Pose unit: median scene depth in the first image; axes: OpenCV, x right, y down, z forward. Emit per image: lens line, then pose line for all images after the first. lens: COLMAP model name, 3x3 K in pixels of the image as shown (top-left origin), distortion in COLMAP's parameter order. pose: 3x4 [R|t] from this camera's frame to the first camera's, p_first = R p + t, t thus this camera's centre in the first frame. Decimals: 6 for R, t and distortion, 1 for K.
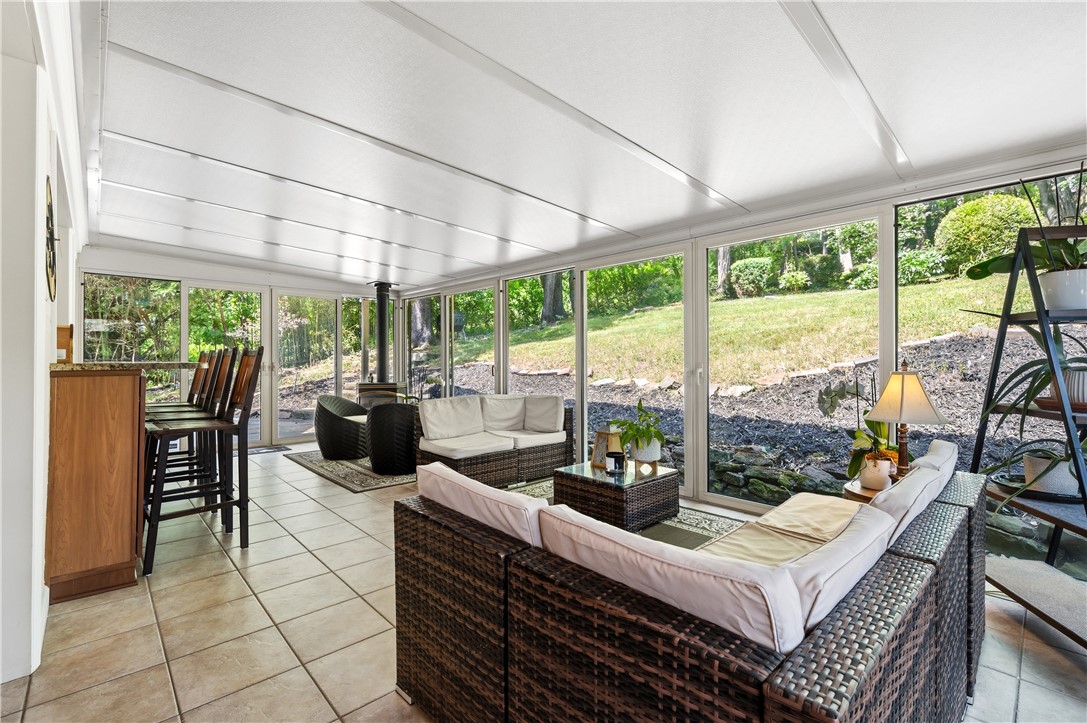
lens RADIAL K [[479.3, 0, 543.5], [0, 479.3, 361.5], [0, 0, 1]] dist [-0.001699, -0.000187]
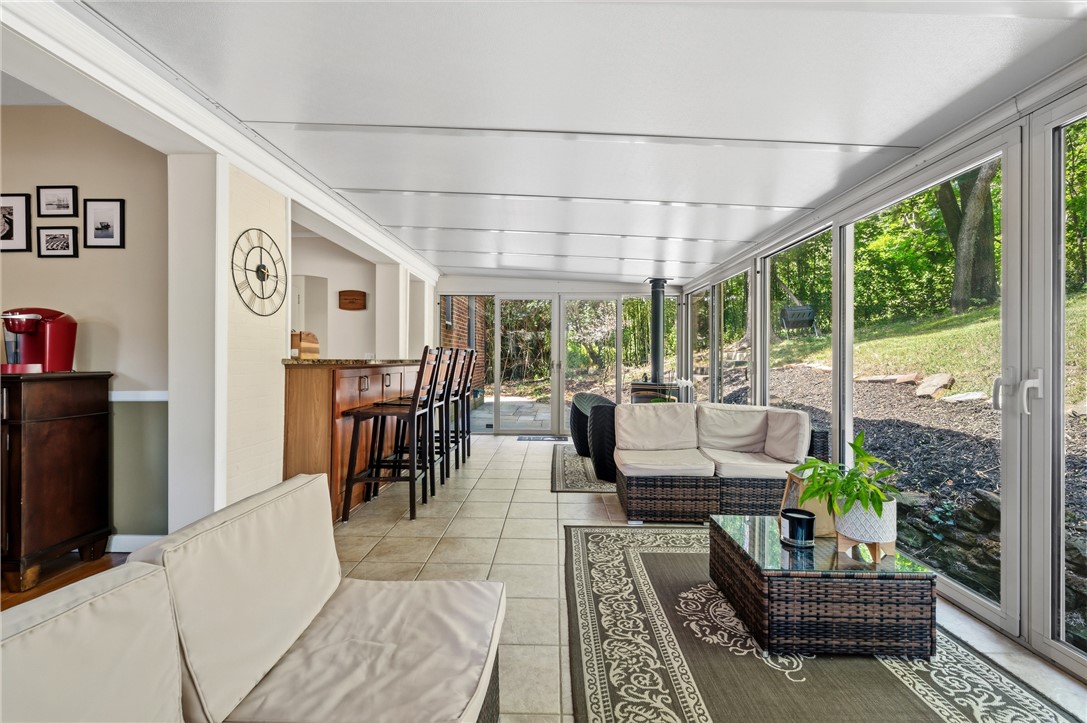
lens RADIAL K [[474.9, 0, 541.2], [0, 474.9, 359.5], [0, 0, 1]] dist [0.000193, -0.000077]
pose [[0.711544, 0.006317, -0.702613, 0.246444], [-0.010050, 0.999949, -0.001187, -0.000098], [0.702570, 0.007906, 0.711571, 0.241138]]
